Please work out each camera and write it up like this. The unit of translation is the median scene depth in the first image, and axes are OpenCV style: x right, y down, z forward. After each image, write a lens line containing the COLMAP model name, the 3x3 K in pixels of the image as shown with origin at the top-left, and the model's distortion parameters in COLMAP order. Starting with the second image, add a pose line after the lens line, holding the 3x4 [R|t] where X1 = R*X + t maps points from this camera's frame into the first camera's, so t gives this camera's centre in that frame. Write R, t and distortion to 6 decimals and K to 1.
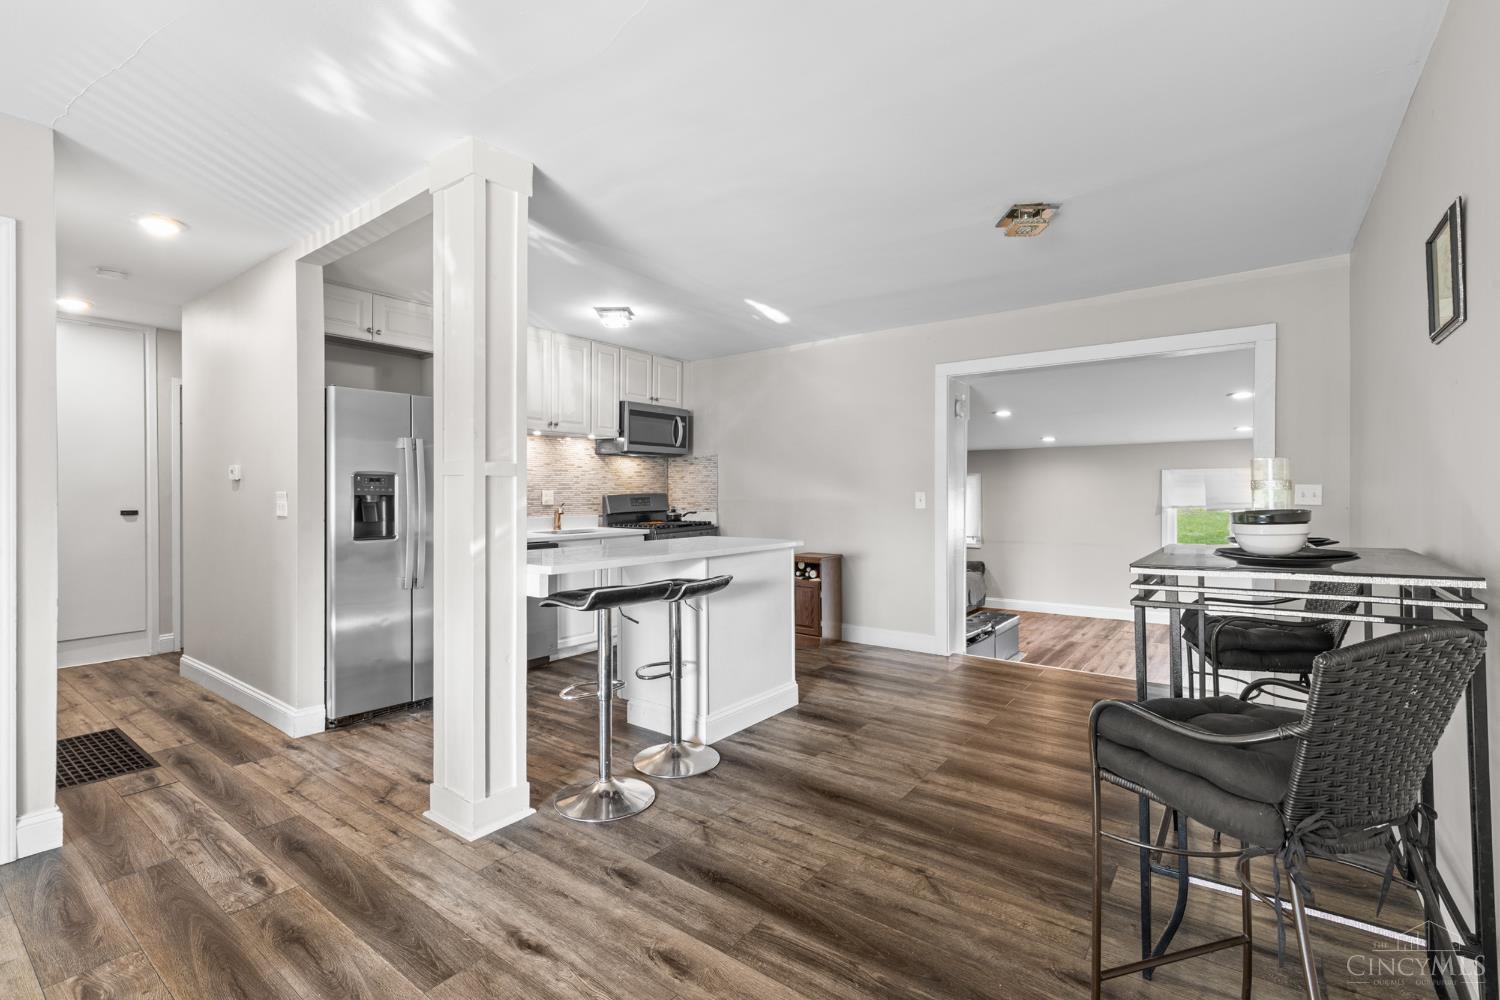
lens RADIAL K [[669.6, 0, 744.3], [0, 669.6, 498.2], [0, 0, 1]] dist [0.005057, 0.000094]
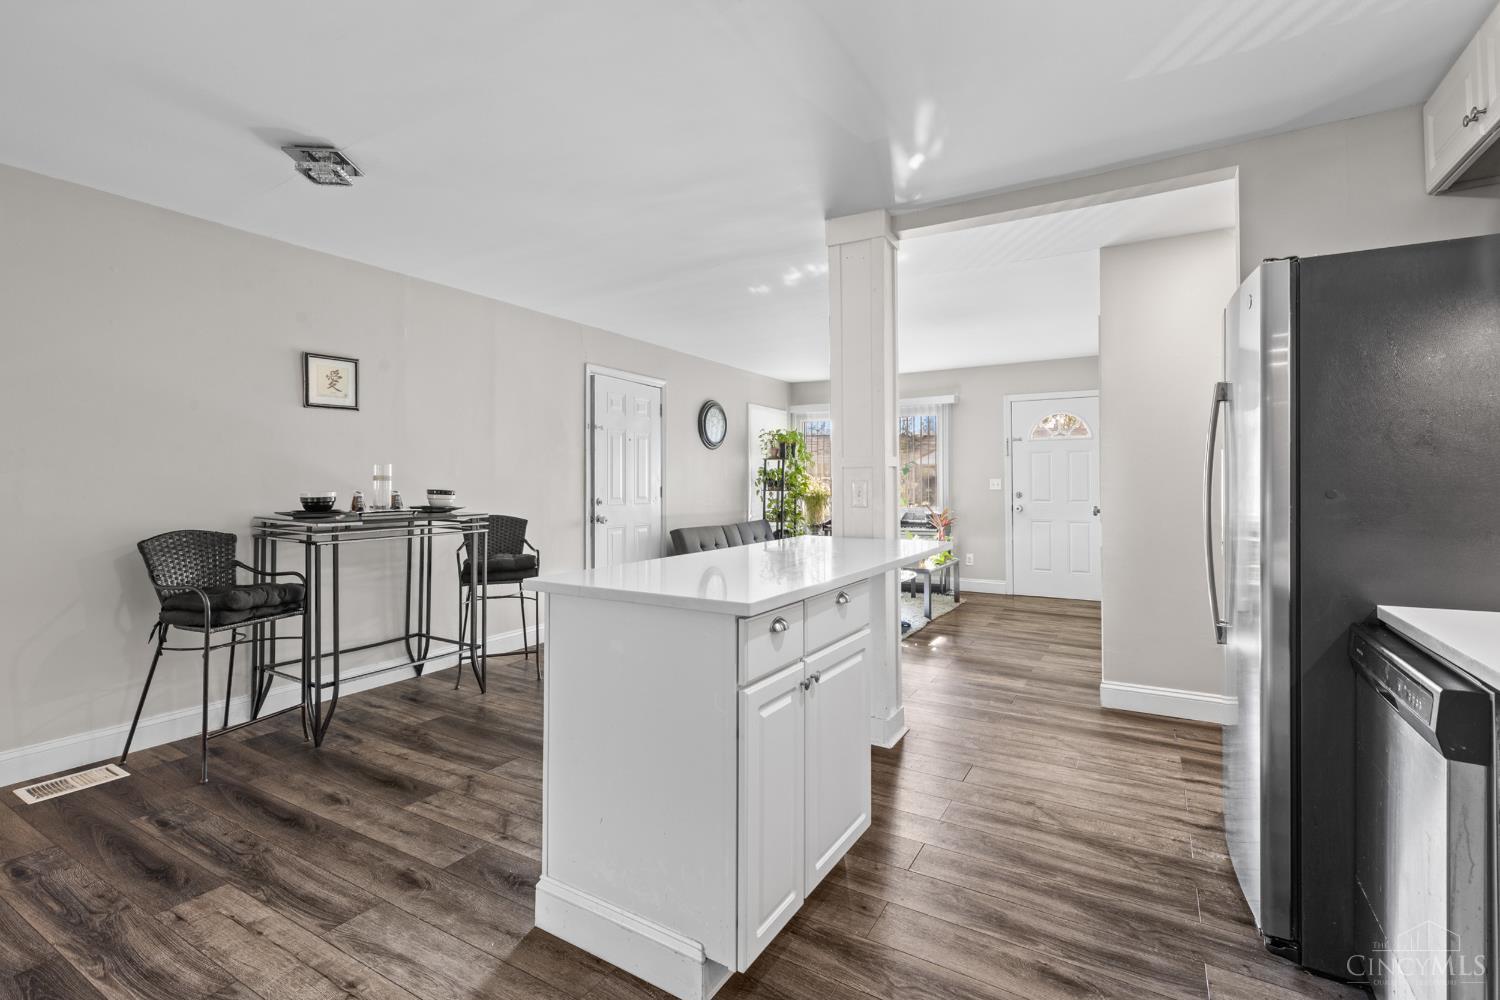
lens RADIAL K [[681.6, 0, 743.4], [0, 681.6, 474.2], [0, 0, 1]] dist [0.003113, 0.000795]
pose [[-0.994346, 0.003110, -0.106141, -0.021066], [0.003700, 0.999979, -0.005362, -0.010750], [0.106122, -0.005724, -0.994337, 1.945142]]
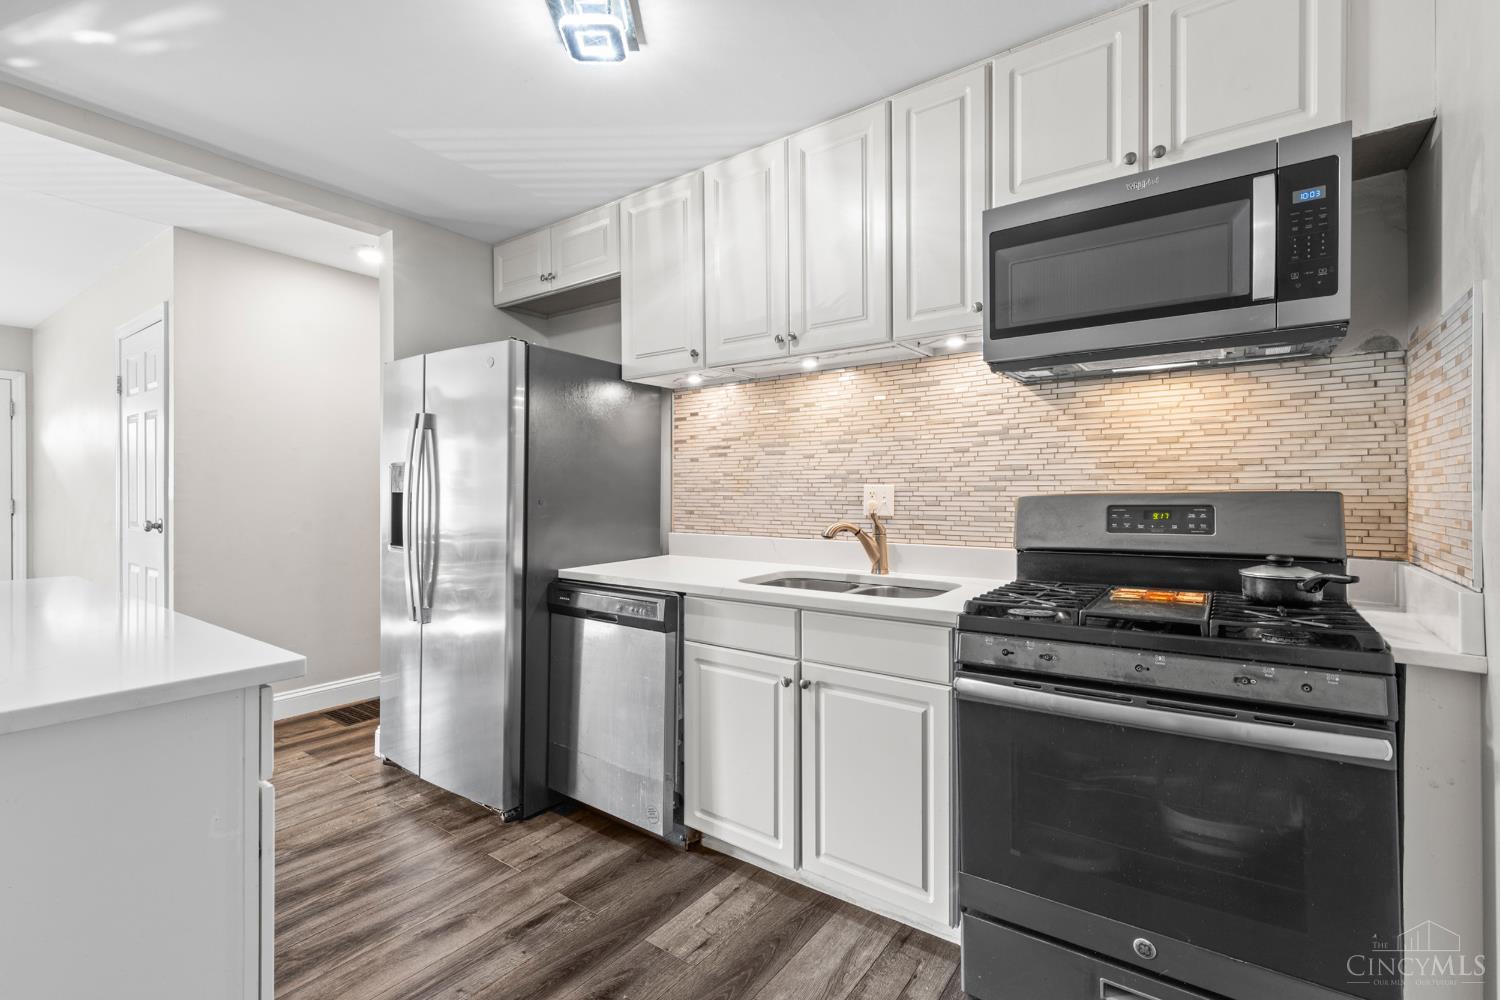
lens RADIAL K [[671.4, 0, 746.1], [0, 671.4, 491.0], [0, 0, 1]] dist [0.004901, -0.000164]
pose [[0.018793, 0.000516, -0.999823, 0.298498], [-0.009022, 0.999959, 0.000346, -0.011589], [0.999783, 0.009014, 0.018797, 1.679737]]
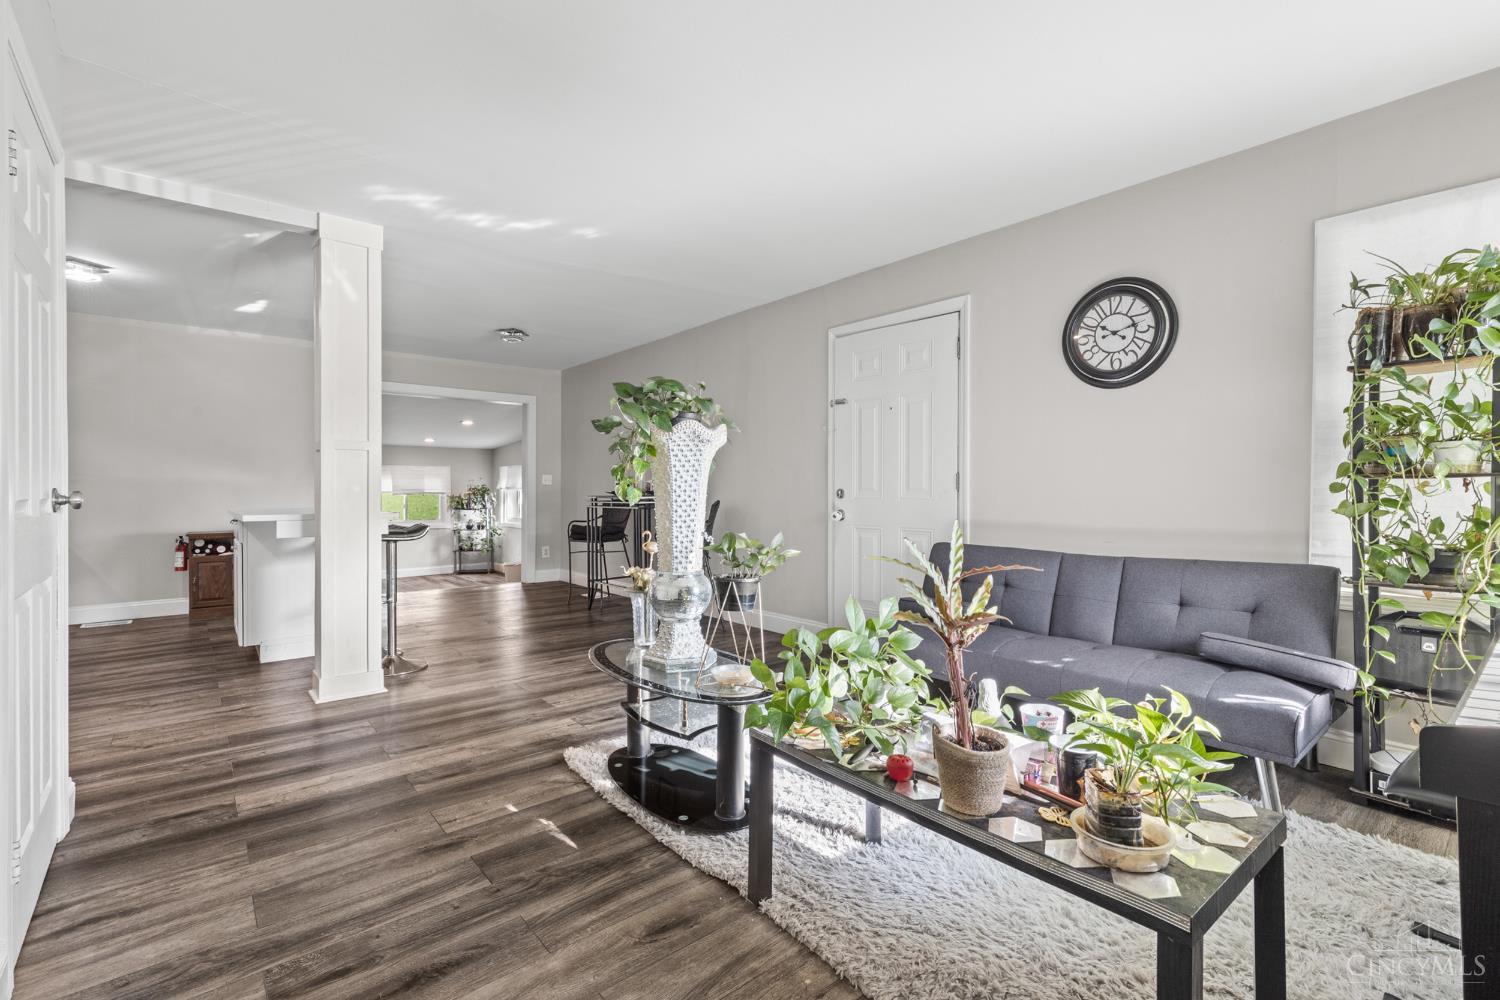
lens RADIAL K [[669.6, 0, 744.3], [0, 669.6, 498.2], [0, 0, 1]] dist [0.005057, 0.000094]
pose [[0.229695, -0.007943, 0.973230, -1.347336], [0.006509, 0.999957, 0.006625, 0.053502], [-0.973241, 0.004813, 0.229736, -0.113817]]
